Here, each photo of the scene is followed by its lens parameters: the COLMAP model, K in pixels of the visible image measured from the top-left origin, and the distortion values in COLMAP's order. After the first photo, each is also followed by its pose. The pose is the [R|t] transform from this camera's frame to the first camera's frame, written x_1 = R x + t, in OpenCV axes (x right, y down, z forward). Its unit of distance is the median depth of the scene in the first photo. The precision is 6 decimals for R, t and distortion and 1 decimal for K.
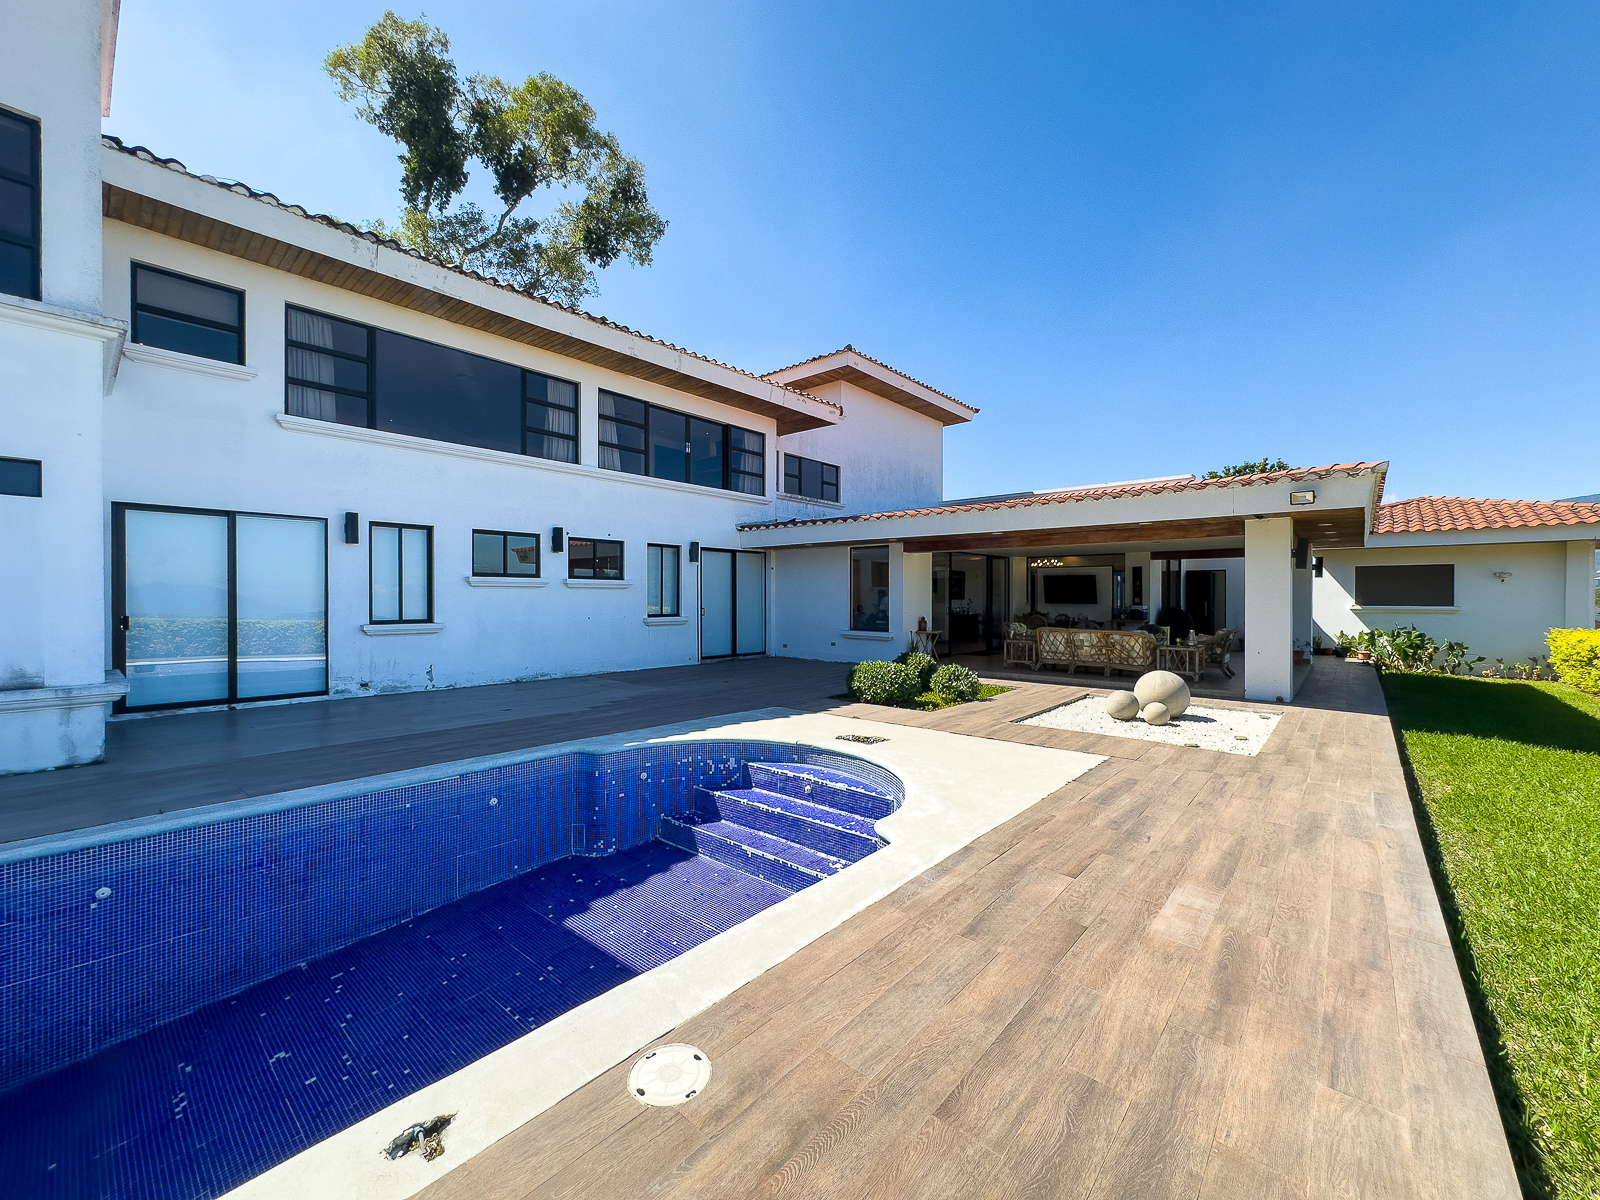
lens RADIAL K [[648.4, 0, 773.2], [0, 648.4, 596.5], [0, 0, 1]] dist [-0.001024, 0.000073]
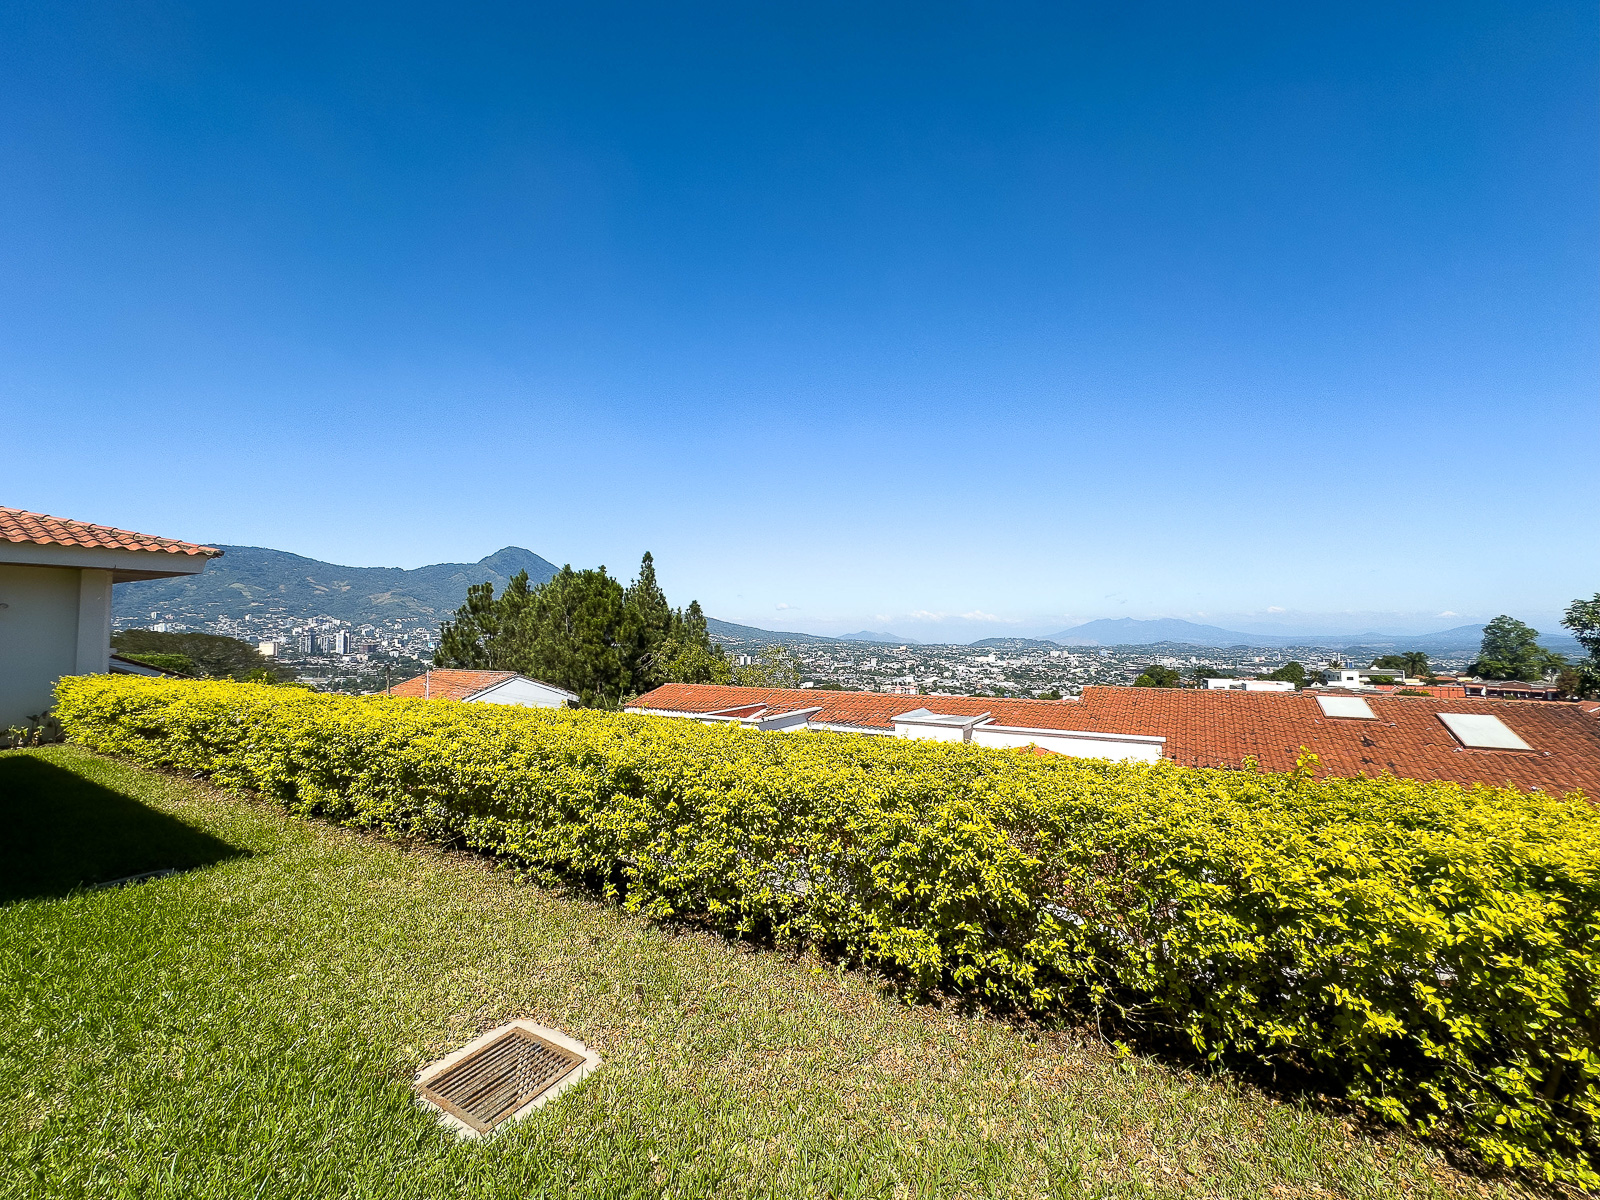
lens RADIAL K [[635.3, 0, 799.9], [0, 635.3, 606.3], [0, 0, 1]] dist [0.000018, 0.000135]
pose [[-0.182822, 0.040964, 0.982292, 0.280465], [0.005657, 0.999159, -0.040614, 0.000987], [-0.983130, -0.001868, -0.182900, 0.261698]]
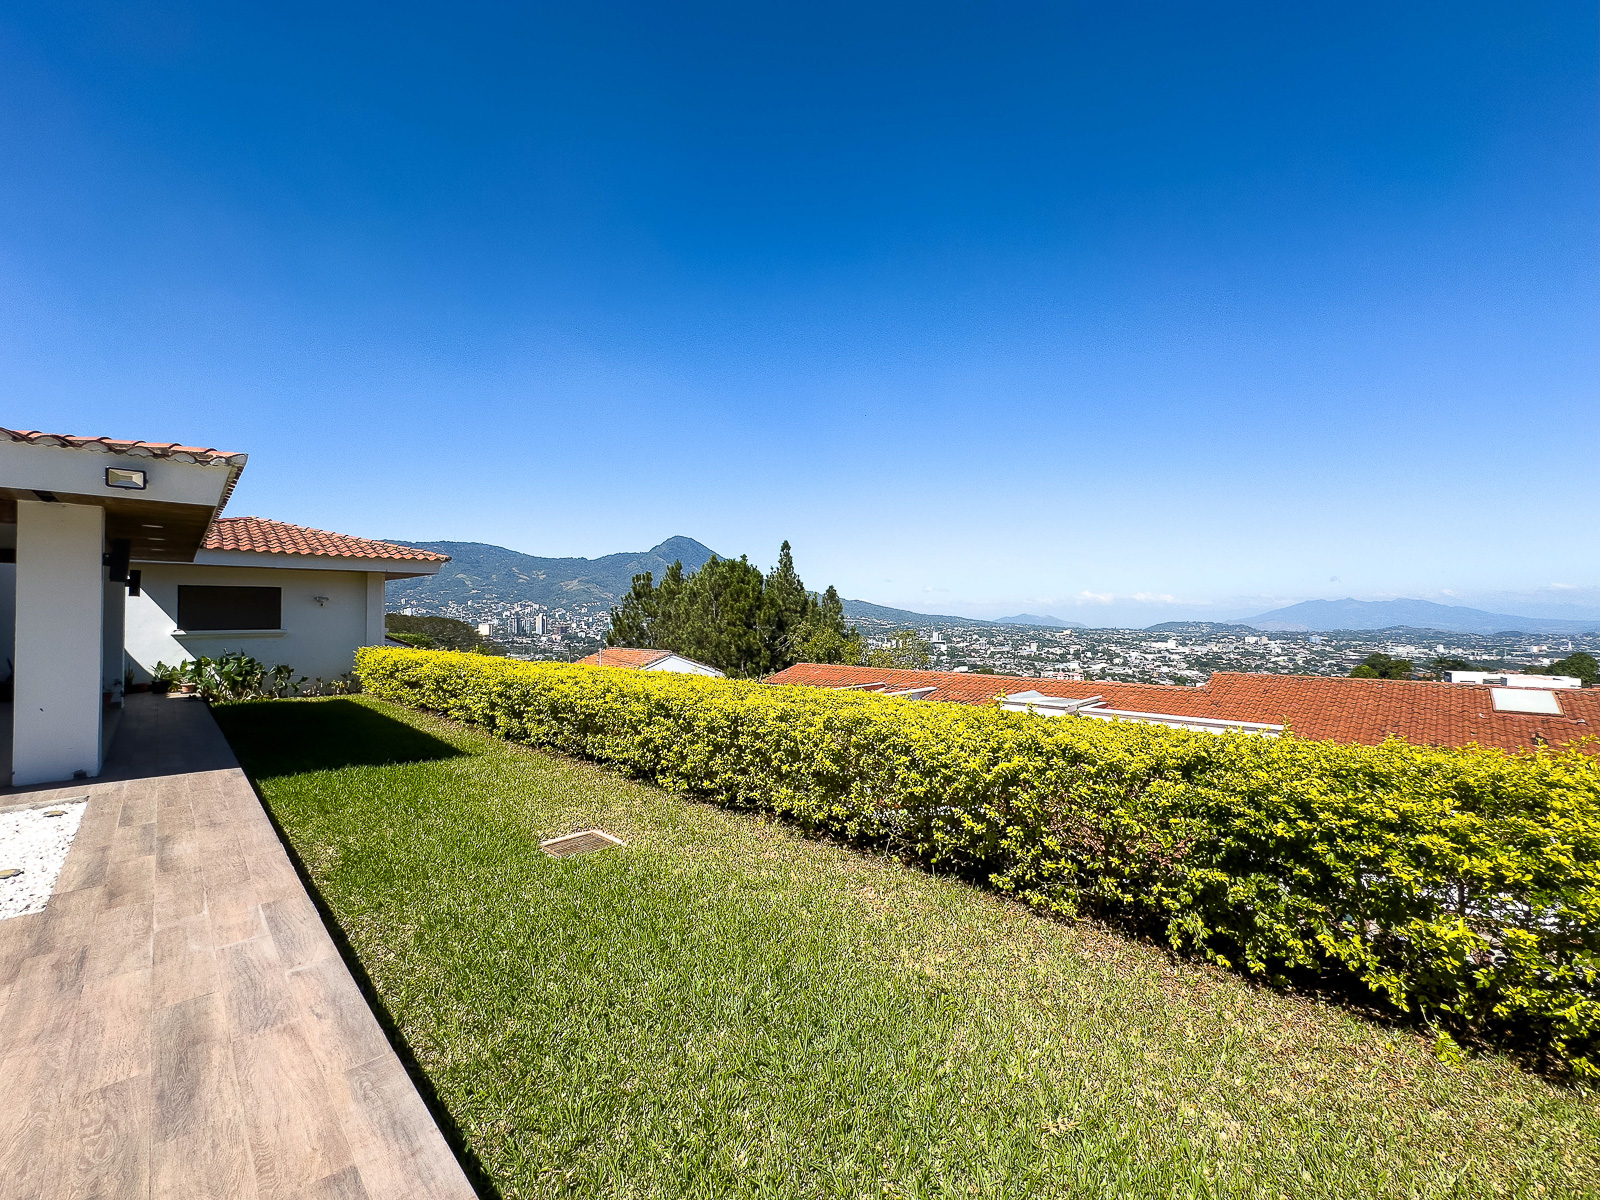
lens RADIAL K [[638.6, 0, 809.1], [0, 638.6, 606.1], [0, 0, 1]] dist [0.001883, 0.000533]
pose [[0.043614, 0.015271, 0.998932, 0.107706], [0.005474, 0.999865, -0.015524, -0.001180], [-0.999033, 0.006146, 0.043525, 0.155573]]
